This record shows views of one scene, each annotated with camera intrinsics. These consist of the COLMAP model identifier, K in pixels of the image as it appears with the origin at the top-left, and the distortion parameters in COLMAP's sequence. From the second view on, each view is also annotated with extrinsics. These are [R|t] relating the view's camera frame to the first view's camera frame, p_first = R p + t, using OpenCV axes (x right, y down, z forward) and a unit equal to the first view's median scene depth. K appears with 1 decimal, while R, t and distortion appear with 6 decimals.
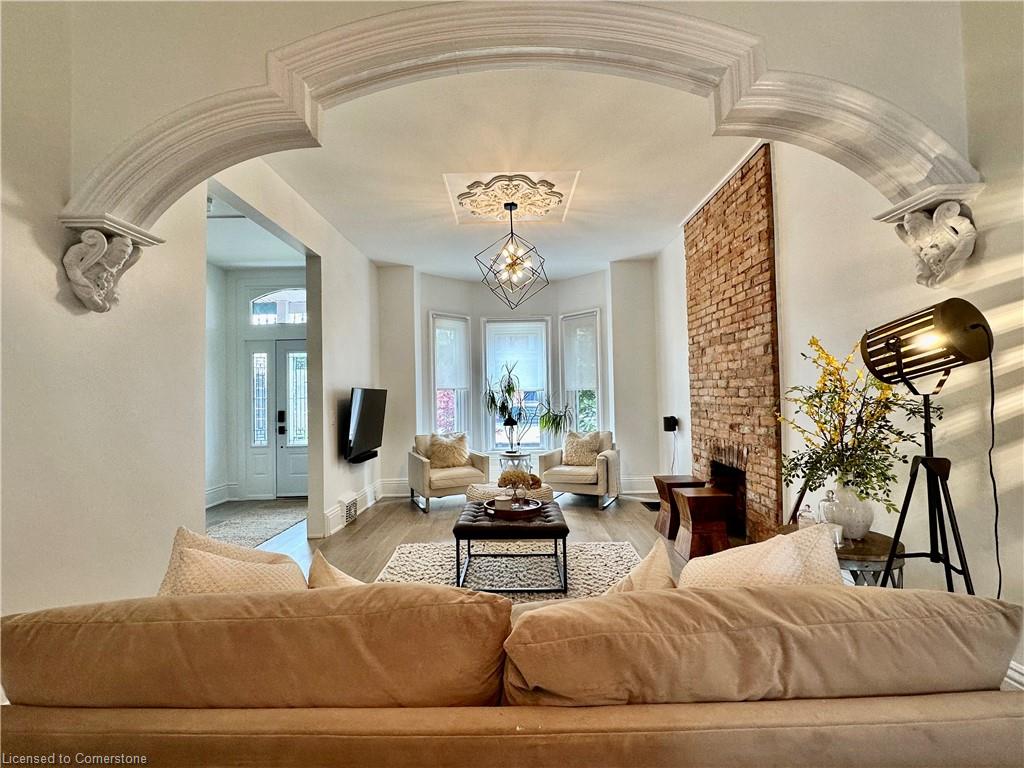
lens RADIAL K [[461.0, 0, 512.4], [0, 461.0, 382.9], [0, 0, 1]] dist [0.000752, 0.000346]
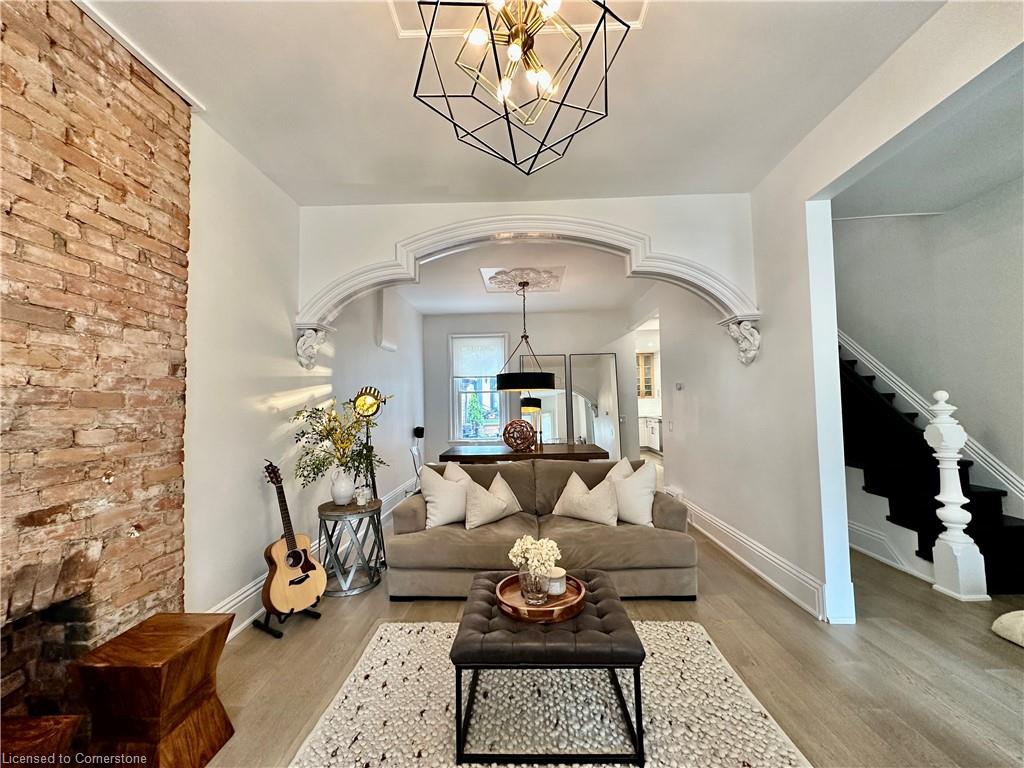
lens RADIAL K [[407.6, 0, 511.8], [0, 407.6, 383.9], [0, 0, 1]] dist [-0.001948, 0.000222]
pose [[-0.998695, 0.041202, 0.030184, 0.010169], [0.038453, 0.995500, -0.086609, 0.020130], [-0.033616, -0.085336, -0.995785, 1.459742]]
